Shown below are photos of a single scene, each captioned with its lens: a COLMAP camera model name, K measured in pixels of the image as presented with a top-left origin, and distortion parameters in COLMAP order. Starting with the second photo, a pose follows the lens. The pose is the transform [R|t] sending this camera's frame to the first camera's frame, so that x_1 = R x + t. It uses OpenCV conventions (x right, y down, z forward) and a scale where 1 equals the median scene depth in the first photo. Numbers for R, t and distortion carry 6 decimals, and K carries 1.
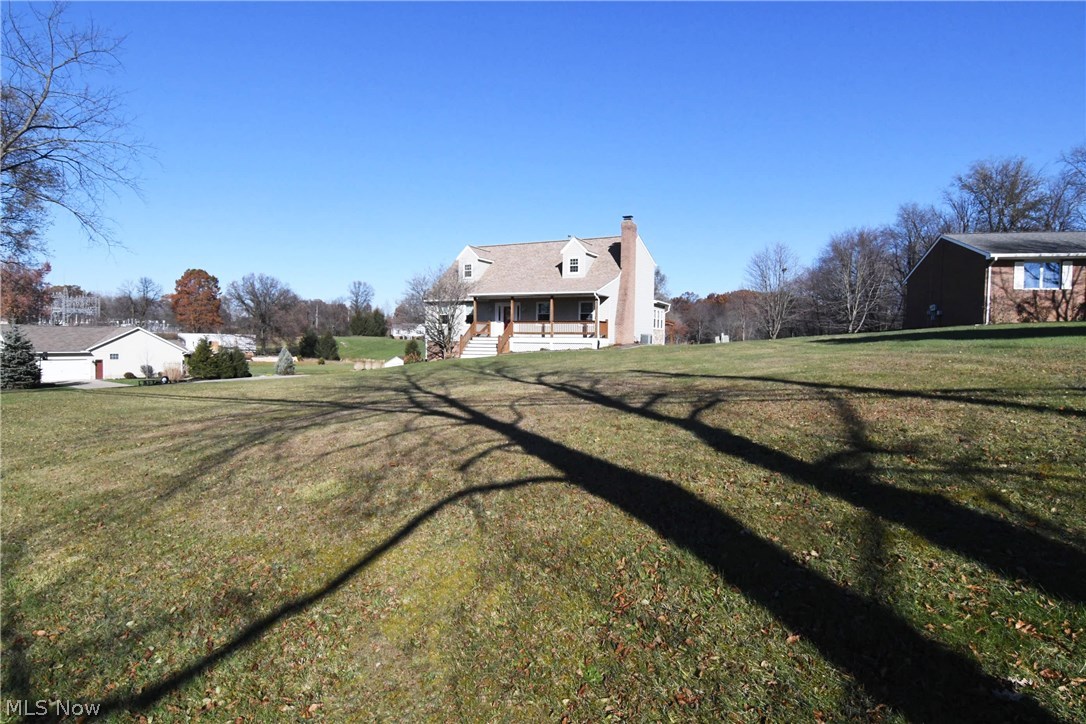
lens RADIAL K [[584.9, 0, 544.1], [0, 584.9, 358.6], [0, 0, 1]] dist [0.000315, -0.000933]
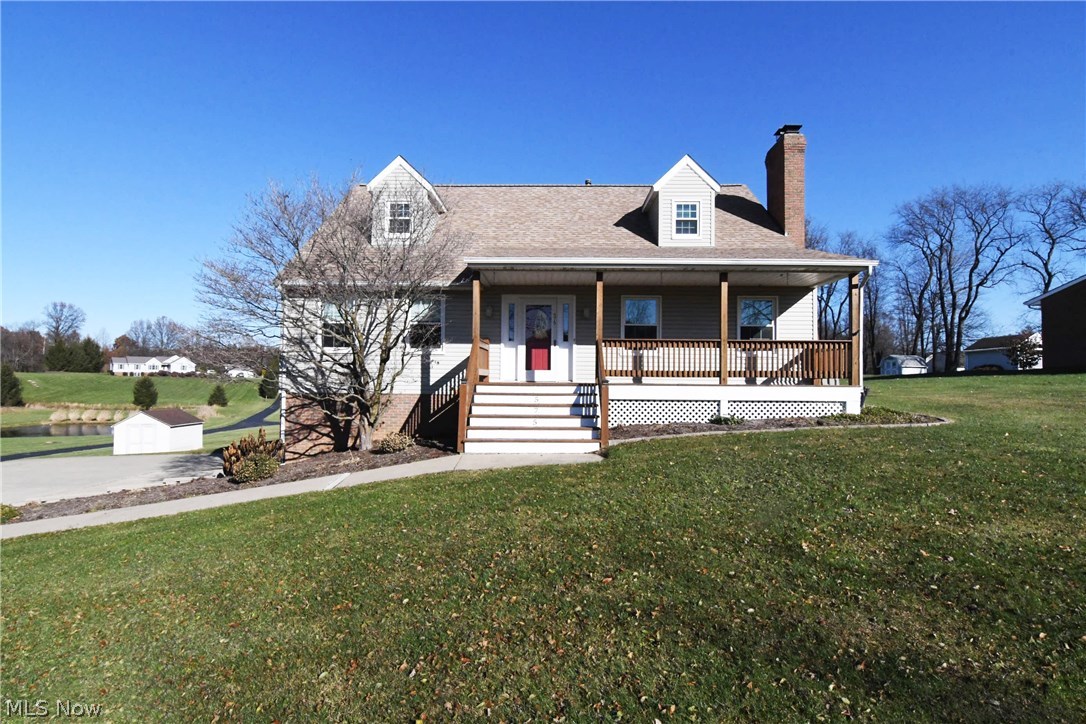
lens RADIAL K [[526.2, 0, 548.0], [0, 526.2, 363.7], [0, 0, 1]] dist [-0.010156, -0.009368]
pose [[0.900733, 0.007044, 0.434315, -0.206653], [0.016162, 0.998633, -0.049713, -0.031471], [-0.434071, 0.051798, 0.899388, 0.674727]]
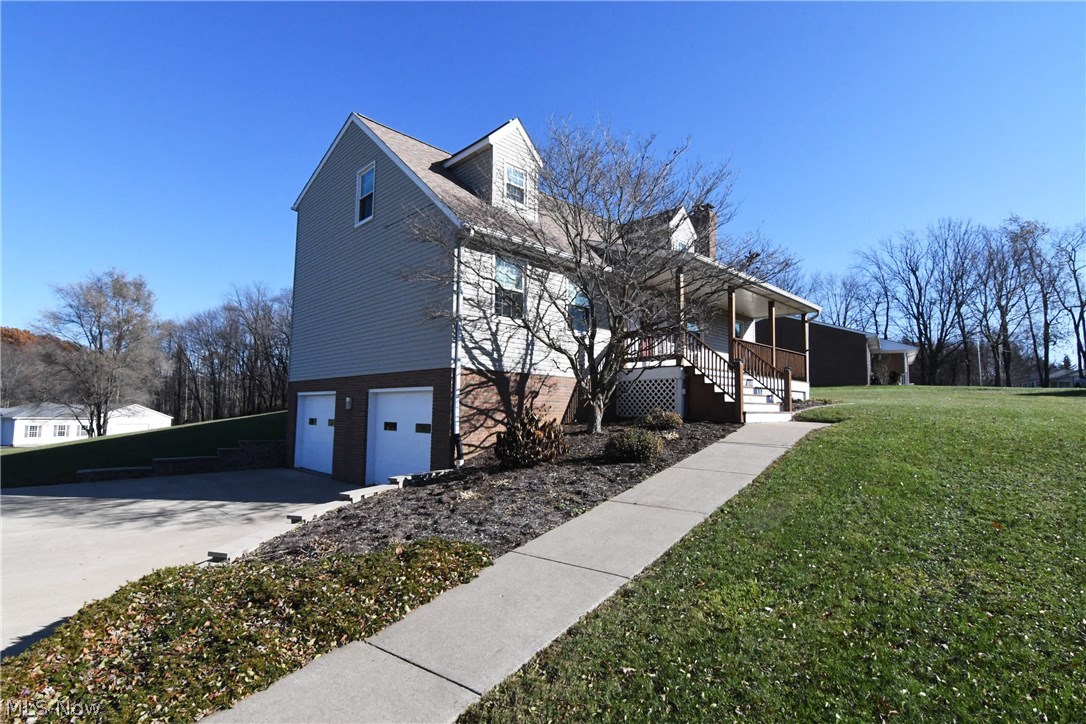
lens RADIAL K [[526.2, 0, 542.9], [0, 526.2, 365.3], [0, 0, 1]] dist [-0.010156, -0.009368]
pose [[0.321140, 0.072773, 0.944231, -0.455266], [0.013271, 0.996599, -0.081323, -0.010868], [-0.946939, 0.038646, 0.319082, 0.940271]]
